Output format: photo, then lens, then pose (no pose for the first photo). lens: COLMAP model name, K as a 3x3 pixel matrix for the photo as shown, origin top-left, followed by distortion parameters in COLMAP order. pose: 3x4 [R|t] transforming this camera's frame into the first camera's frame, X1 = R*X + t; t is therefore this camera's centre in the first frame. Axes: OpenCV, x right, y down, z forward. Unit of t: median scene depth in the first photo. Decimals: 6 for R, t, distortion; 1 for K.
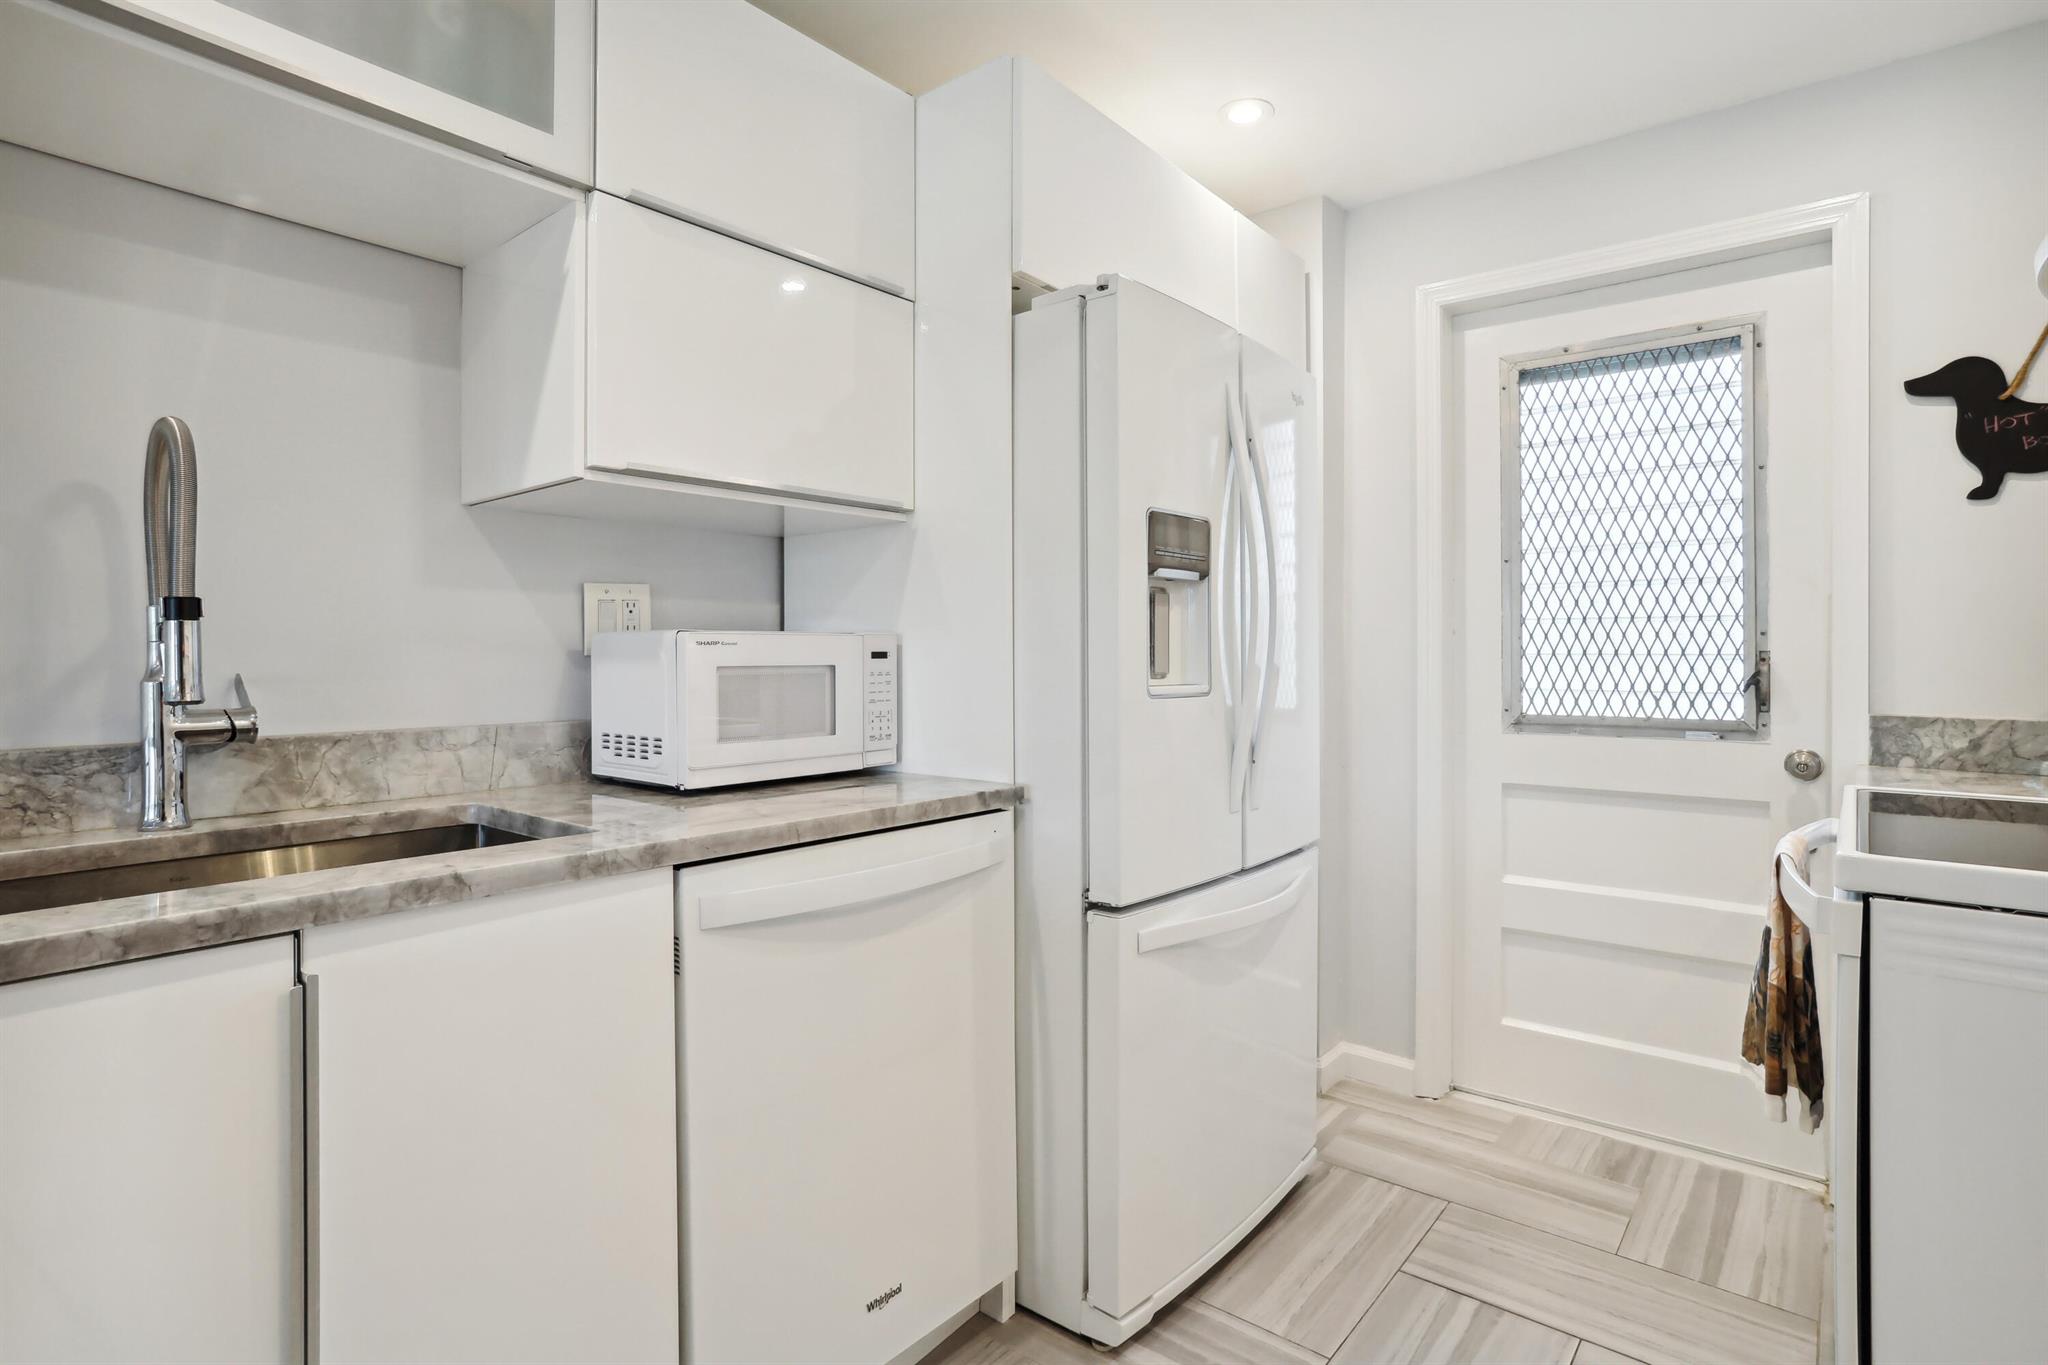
lens RADIAL K [[1009.6, 0, 1051.1], [0, 1009.6, 651.1], [0, 0, 1]] dist [-0.038611, 0.018843]
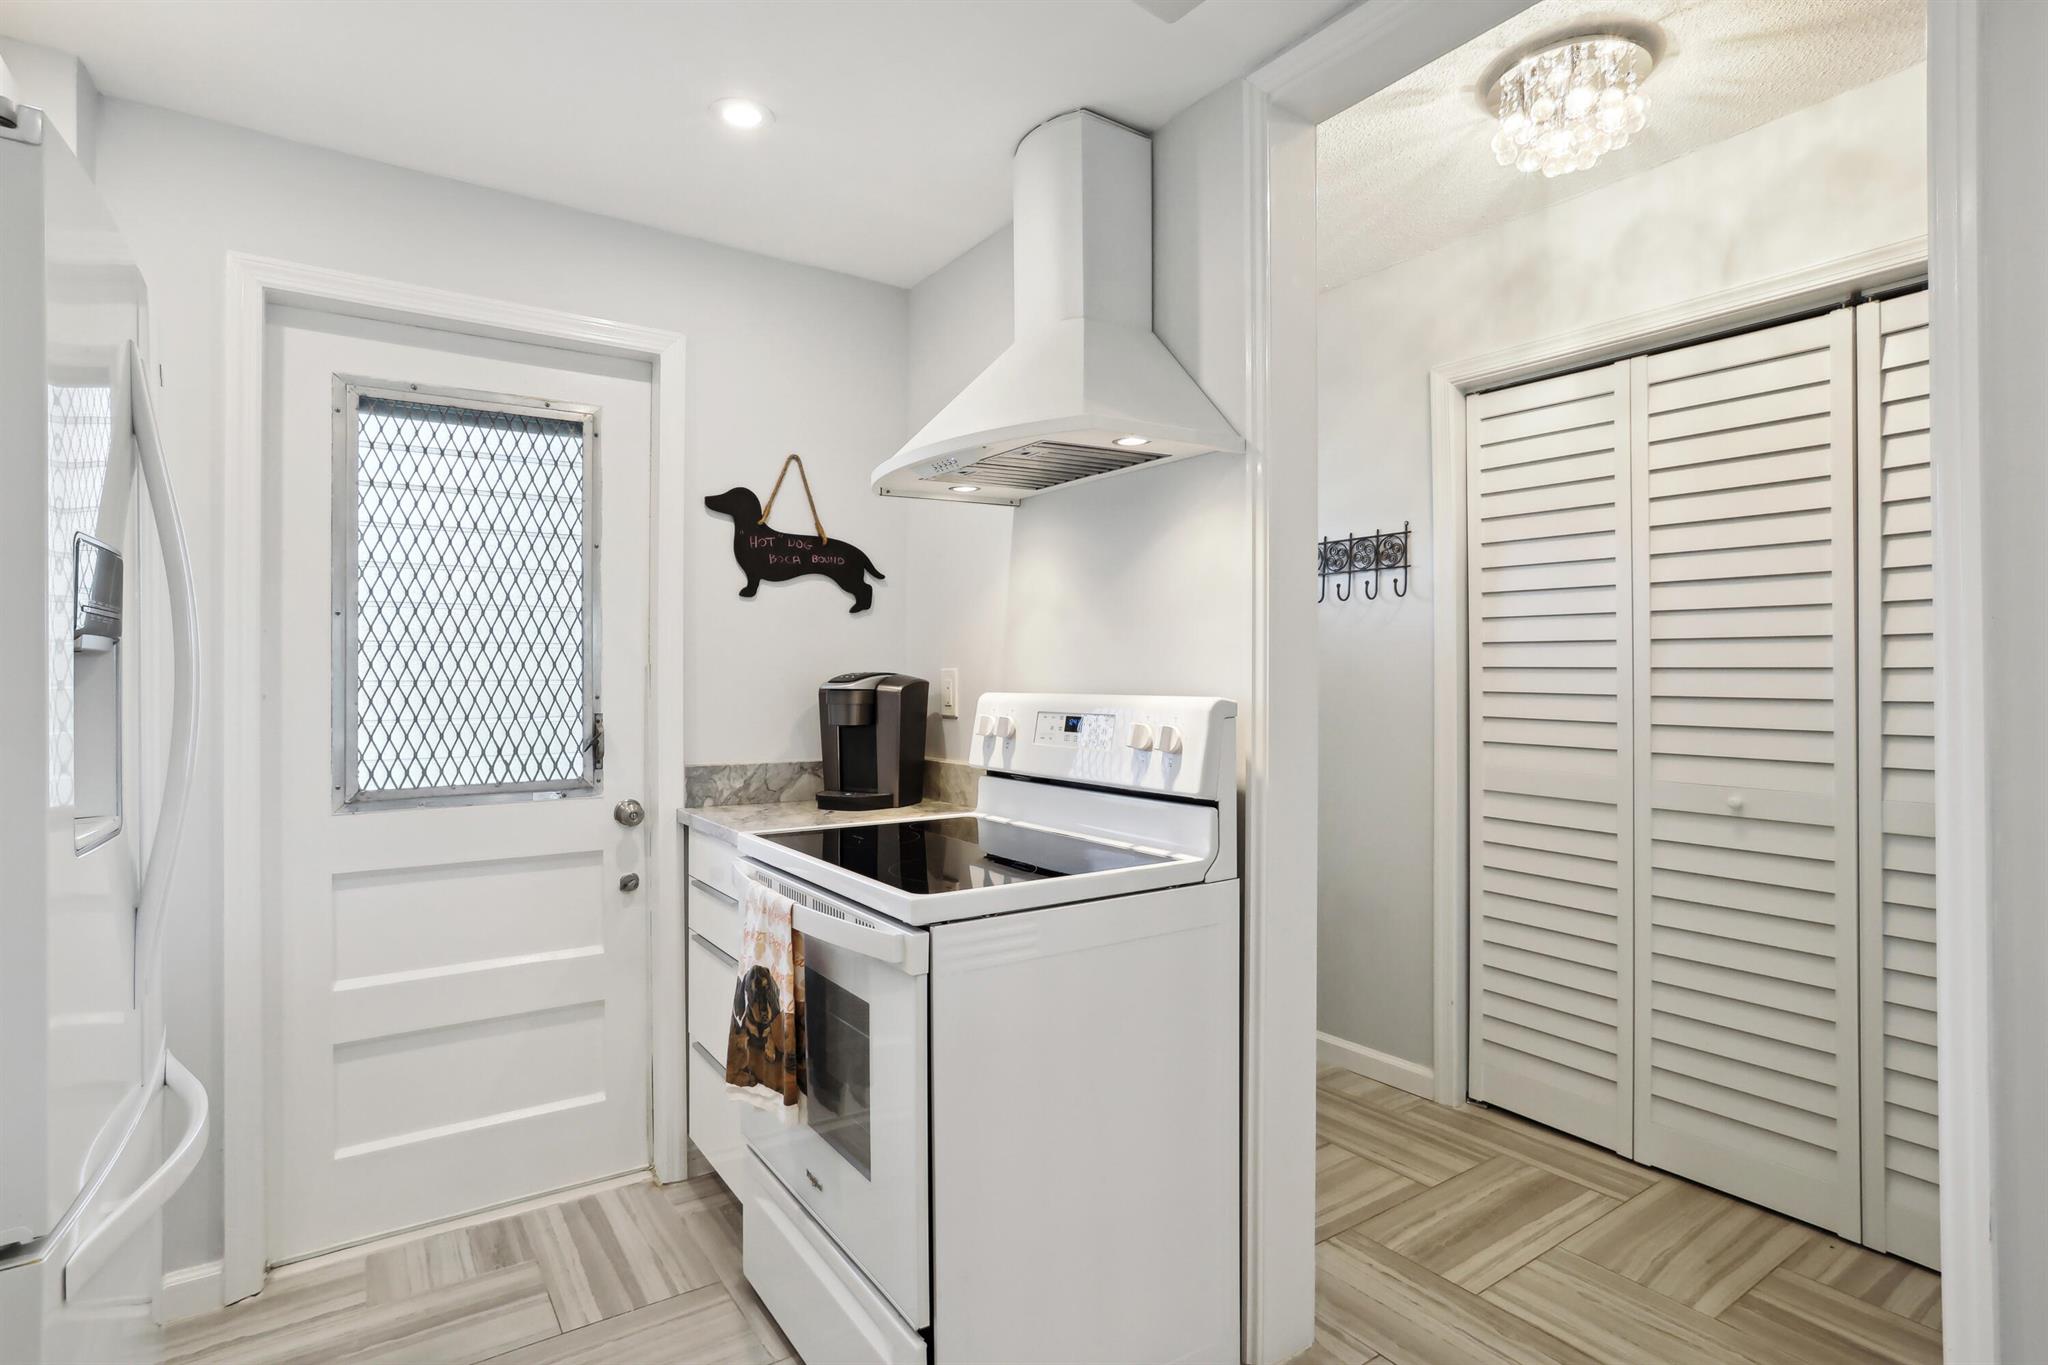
lens RADIAL K [[1009.6, 0, 967.6], [0, 1009.6, 669.6], [0, 0, 1]] dist [-0.038611, 0.018843]
pose [[0.309693, 0.005774, 0.950819, -0.238943], [0.002872, 0.999971, -0.007008, -0.044420], [-0.950832, 0.004901, 0.309667, 0.294253]]
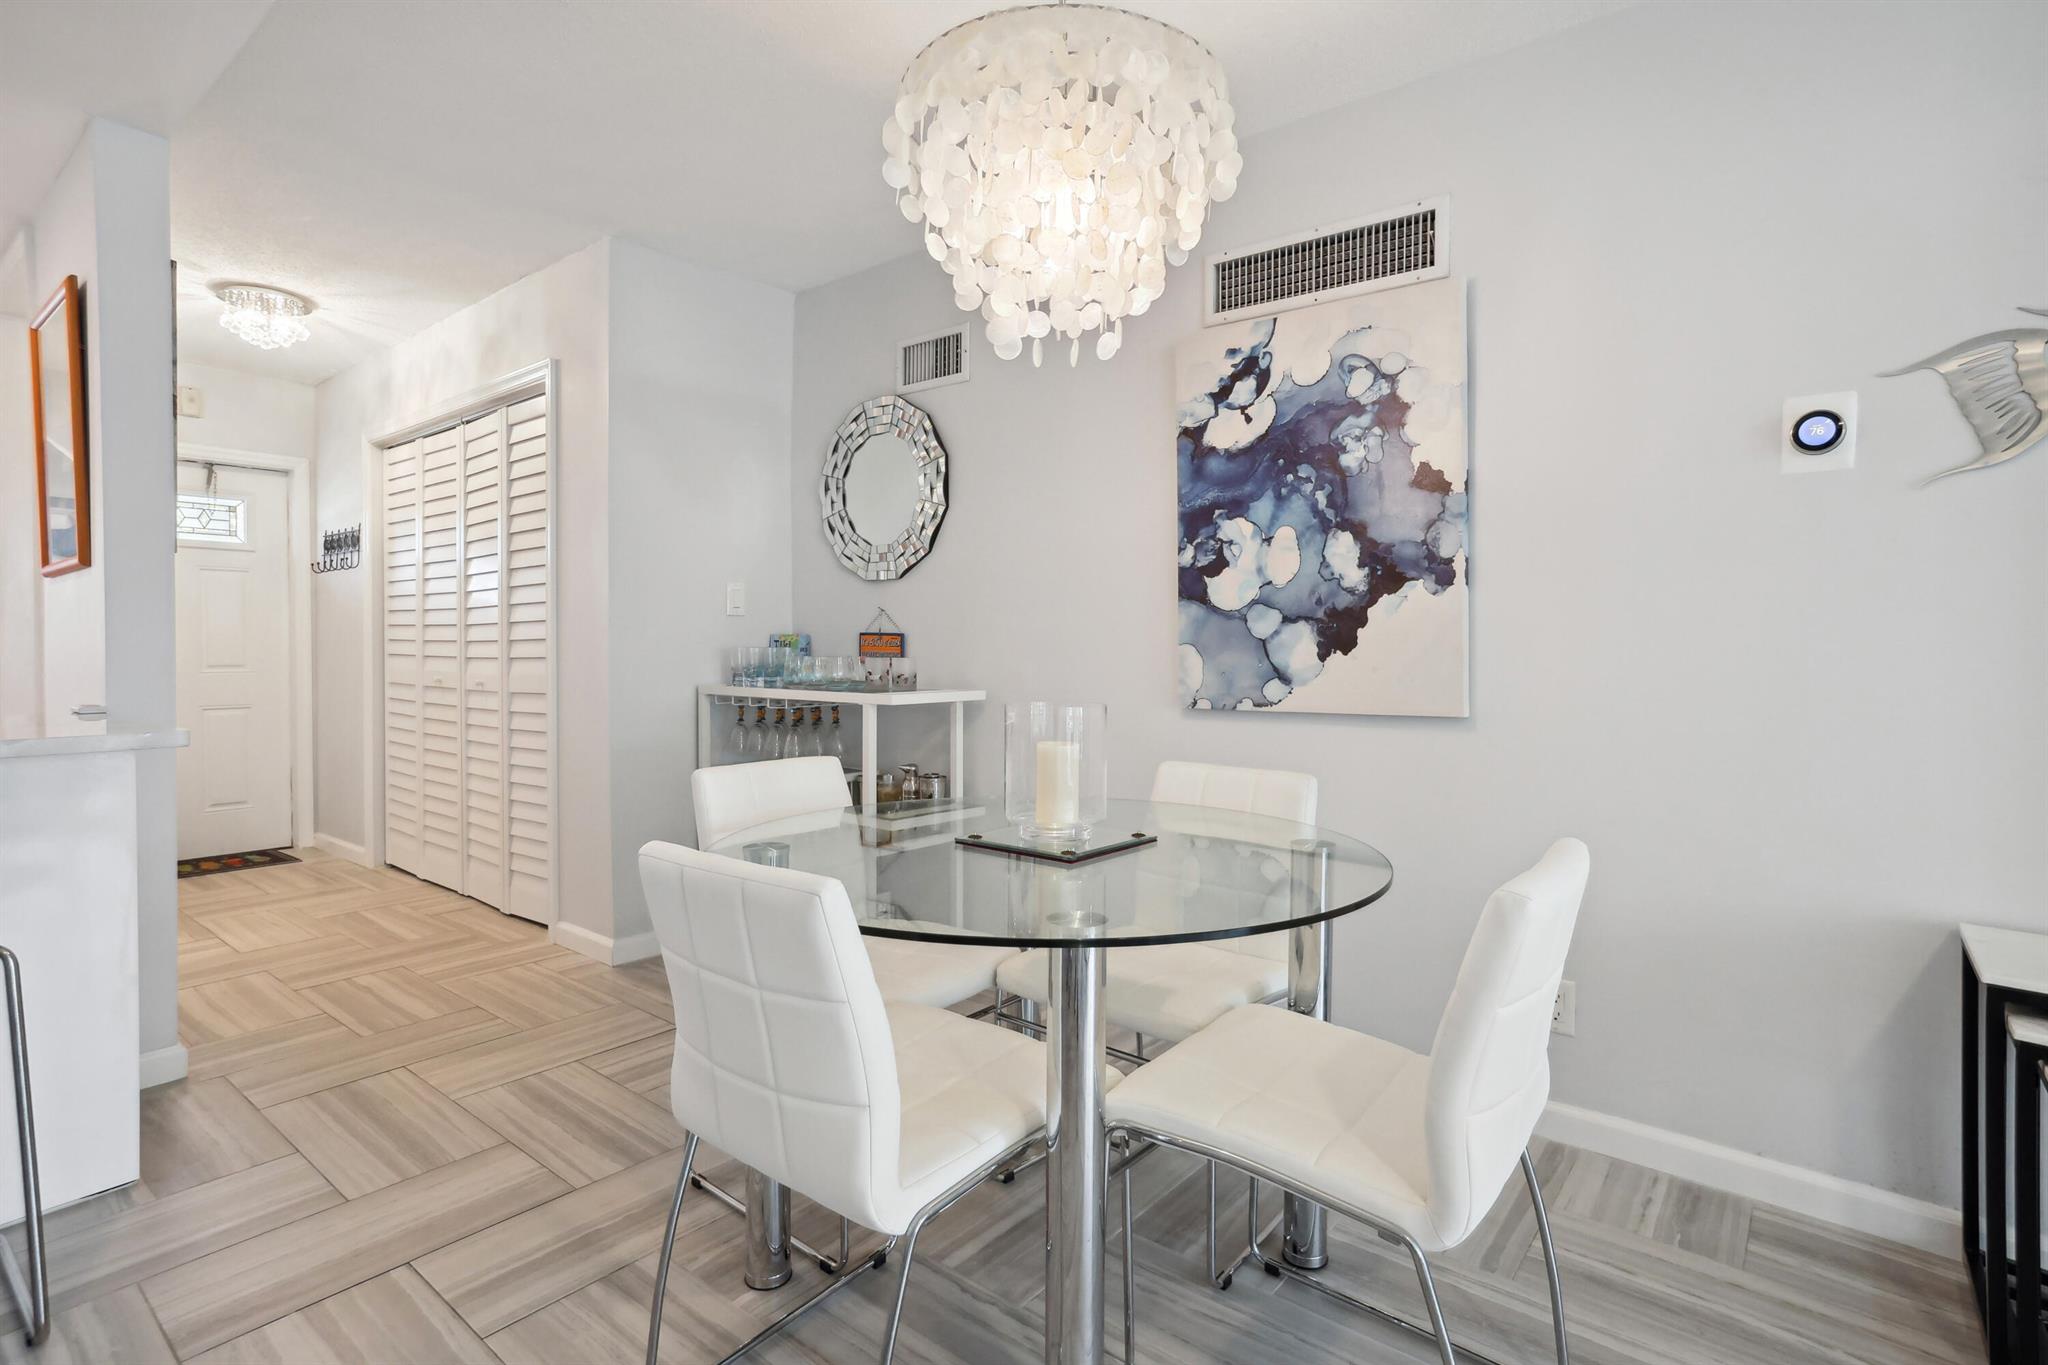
lens RADIAL K [[1009.6, 0, 1029.6], [0, 1009.6, 665.5], [0, 0, 1]] dist [-0.038611, 0.018843]
pose [[-0.007482, -0.021167, 0.999748, -1.089748], [-0.000881, 0.999776, 0.021161, 0.025969], [-0.999972, -0.000723, -0.007499, -1.498296]]
